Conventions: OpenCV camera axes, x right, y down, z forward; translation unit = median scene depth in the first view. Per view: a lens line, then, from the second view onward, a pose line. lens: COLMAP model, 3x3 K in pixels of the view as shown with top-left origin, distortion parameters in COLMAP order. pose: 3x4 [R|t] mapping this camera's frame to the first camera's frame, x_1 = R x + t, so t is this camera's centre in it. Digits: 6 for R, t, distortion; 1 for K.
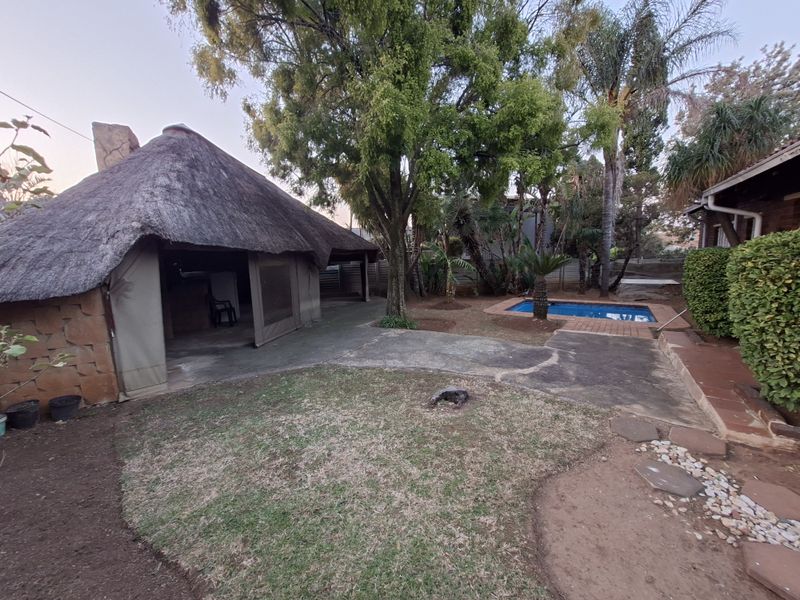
lens RADIAL K [[316.5, 0, 406.4], [0, 316.5, 299.0], [0, 0, 1]] dist [-0.000974, -0.005173]
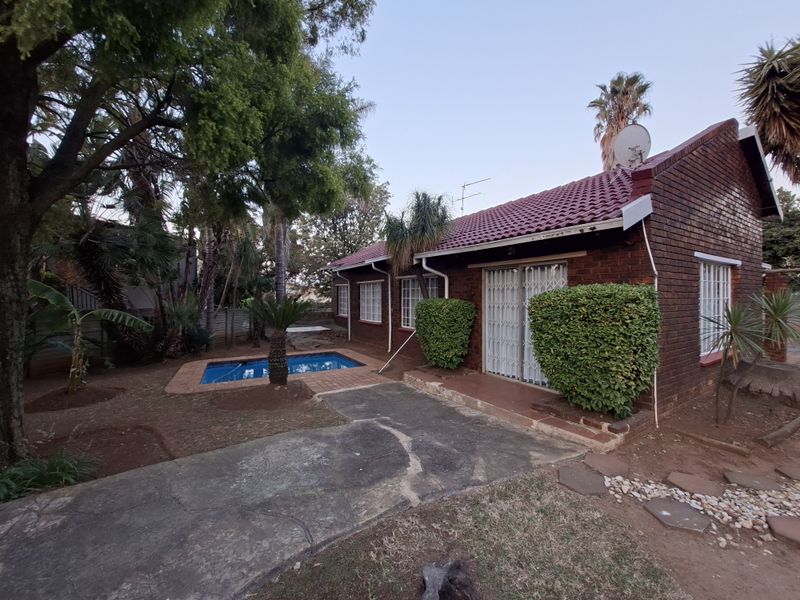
lens RADIAL K [[316.5, 0, 406.4], [0, 316.5, 299.0], [0, 0, 1]] dist [-0.000974, -0.005173]
pose [[0.425751, 0.027618, 0.904419, -0.240648], [0.116284, 0.989576, -0.084958, -0.071389], [-0.897337, 0.141340, 0.418101, 0.597440]]
